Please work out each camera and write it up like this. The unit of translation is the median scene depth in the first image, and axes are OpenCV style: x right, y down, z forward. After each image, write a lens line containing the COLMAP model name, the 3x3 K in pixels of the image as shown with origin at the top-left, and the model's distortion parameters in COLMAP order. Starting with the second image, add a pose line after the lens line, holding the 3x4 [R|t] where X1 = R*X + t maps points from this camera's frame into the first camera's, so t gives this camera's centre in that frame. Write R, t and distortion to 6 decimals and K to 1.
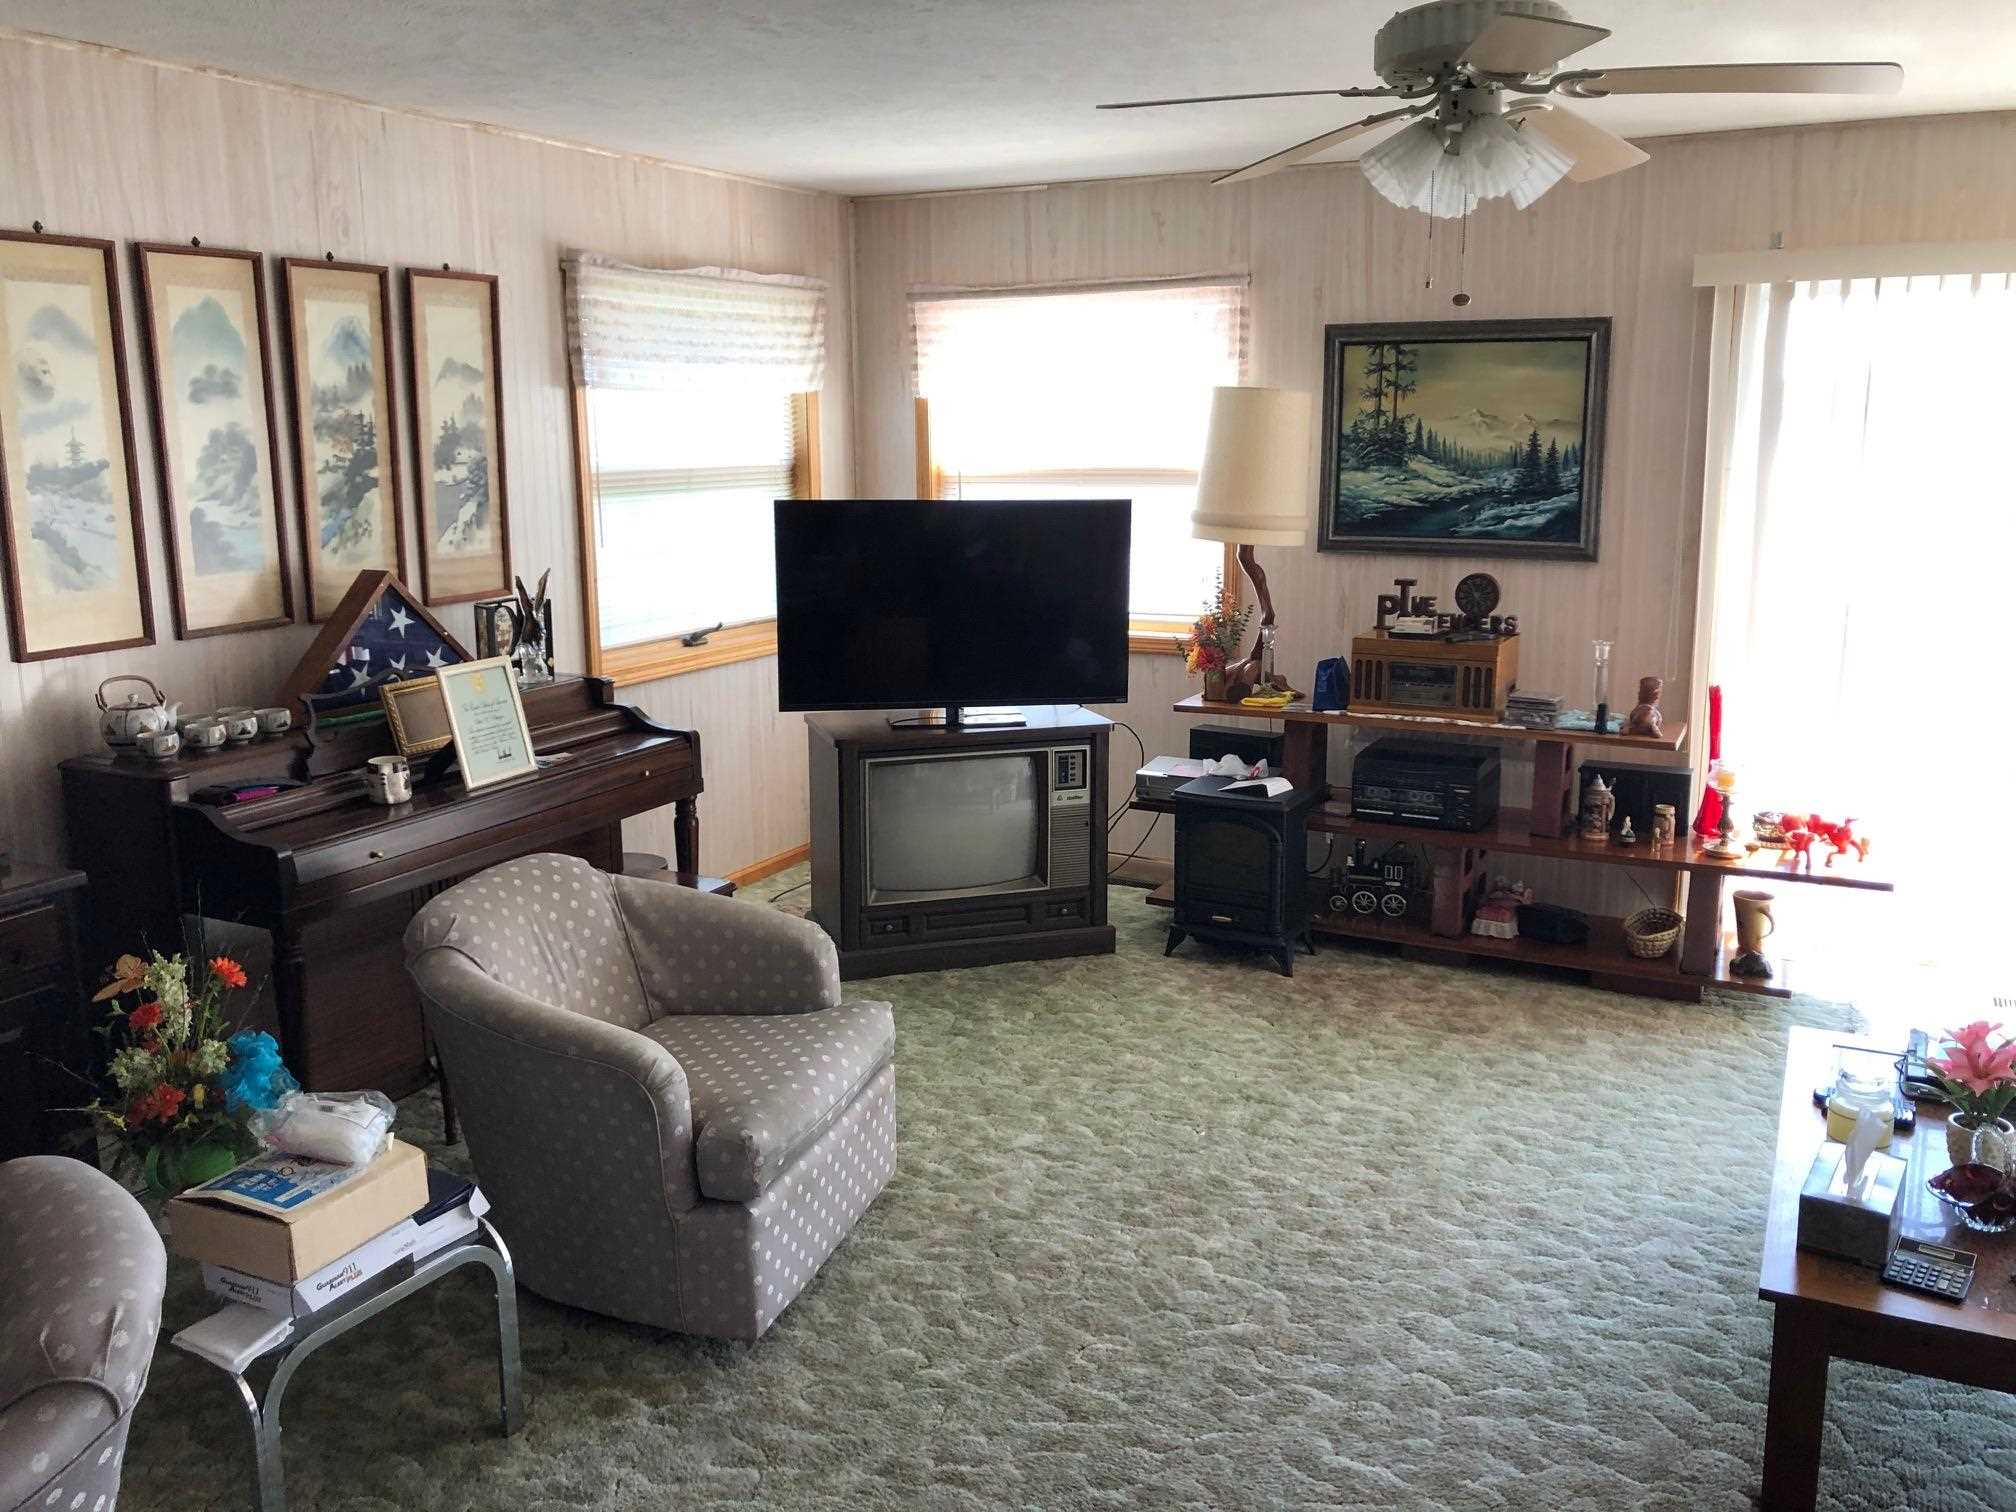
lens RADIAL K [[1664.2, 0, 996.1], [0, 1664.2, 743.2], [0, 0, 1]] dist [0.043600, -0.037256]
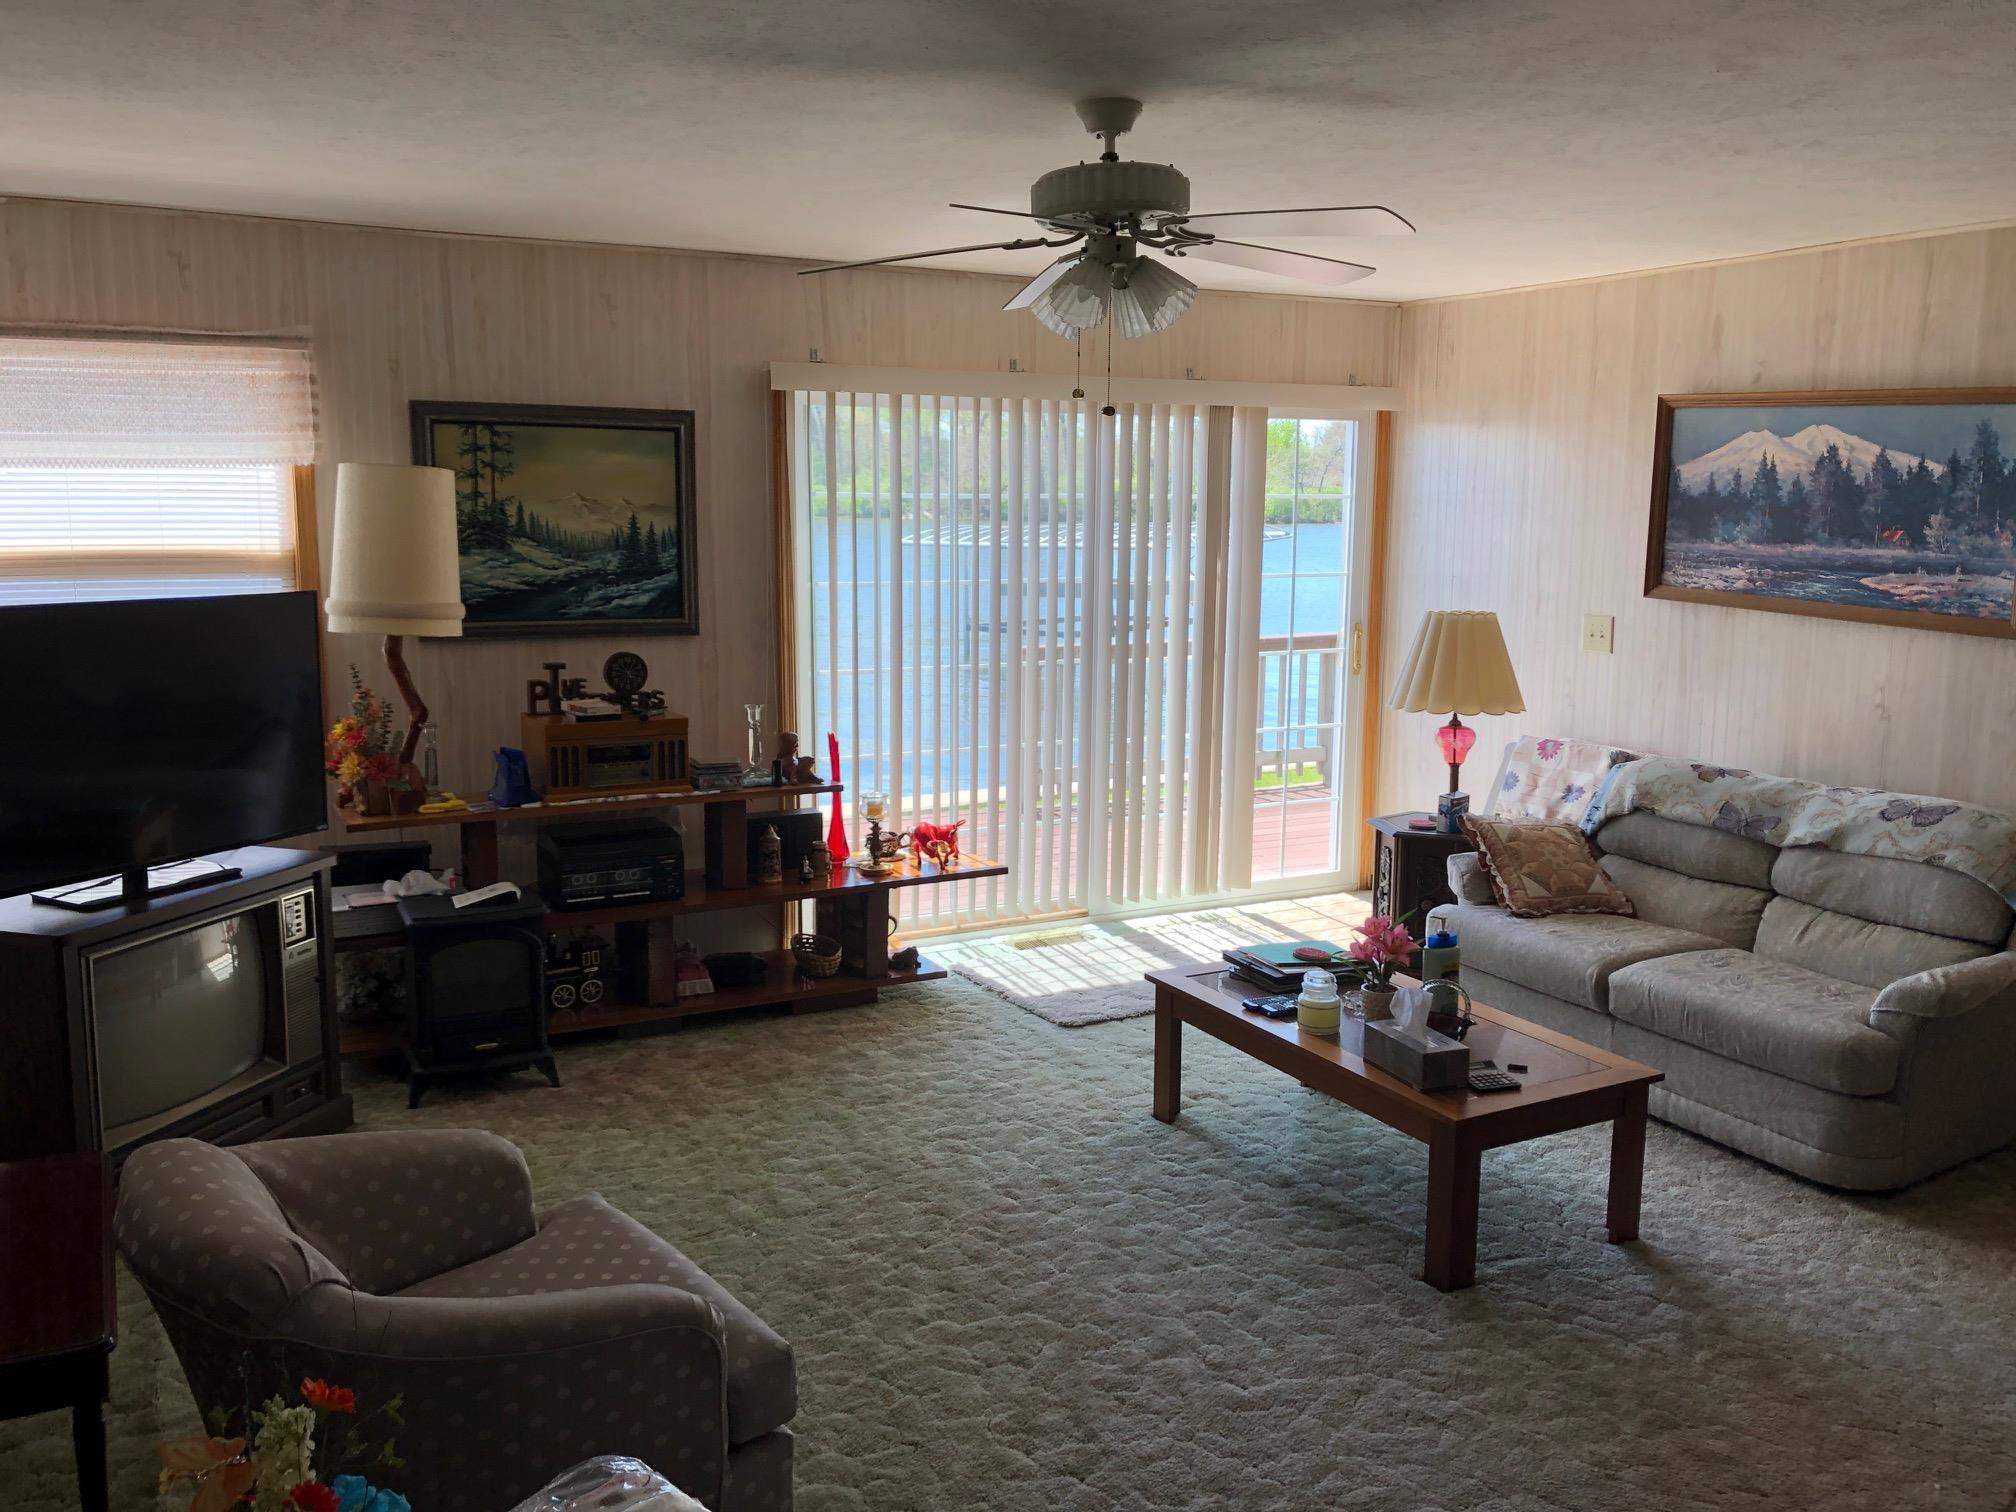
lens RADIAL K [[1664.2, 0, 995.8], [0, 1664.2, 765.5], [0, 0, 1]] dist [0.043600, -0.037256]
pose [[0.571664, -0.124334, 0.811013, -0.417959], [0.150597, 0.987559, 0.045248, -0.044273], [-0.806549, 0.096269, 0.583276, 0.221887]]
